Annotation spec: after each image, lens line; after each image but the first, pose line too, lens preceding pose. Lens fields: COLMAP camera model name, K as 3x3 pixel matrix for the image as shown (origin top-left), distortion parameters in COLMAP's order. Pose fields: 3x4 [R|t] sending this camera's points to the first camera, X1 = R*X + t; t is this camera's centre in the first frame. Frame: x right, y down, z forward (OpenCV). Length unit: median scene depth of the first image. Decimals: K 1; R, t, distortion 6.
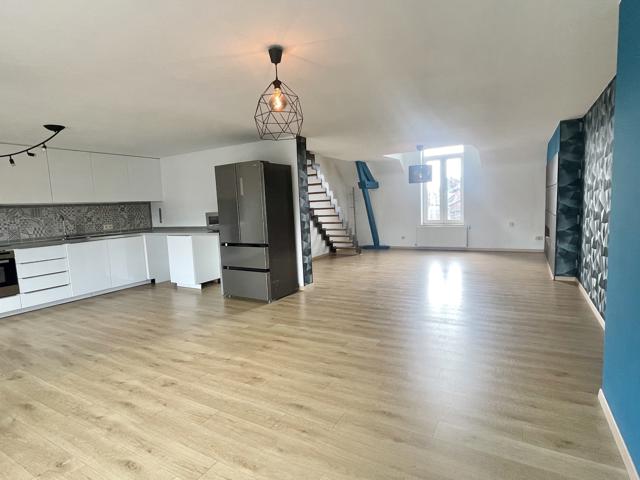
lens RADIAL K [[343.5, 0, 317.2], [0, 343.5, 240.2], [0, 0, 1]] dist [-0.003829, -0.001213]
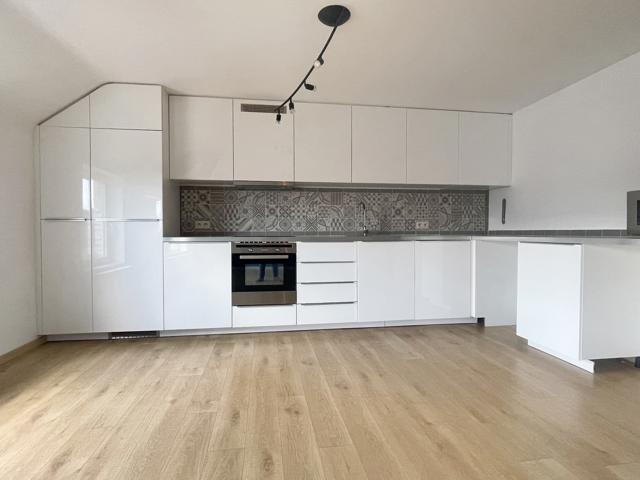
lens RADIAL K [[343.5, 0, 317.2], [0, 343.5, 240.2], [0, 0, 1]] dist [-0.003829, -0.001213]
pose [[0.626002, 0.060394, -0.777479, -0.235075], [-0.106460, 0.994281, -0.008483, 0.020132], [0.772520, 0.088080, 0.628852, 0.461358]]
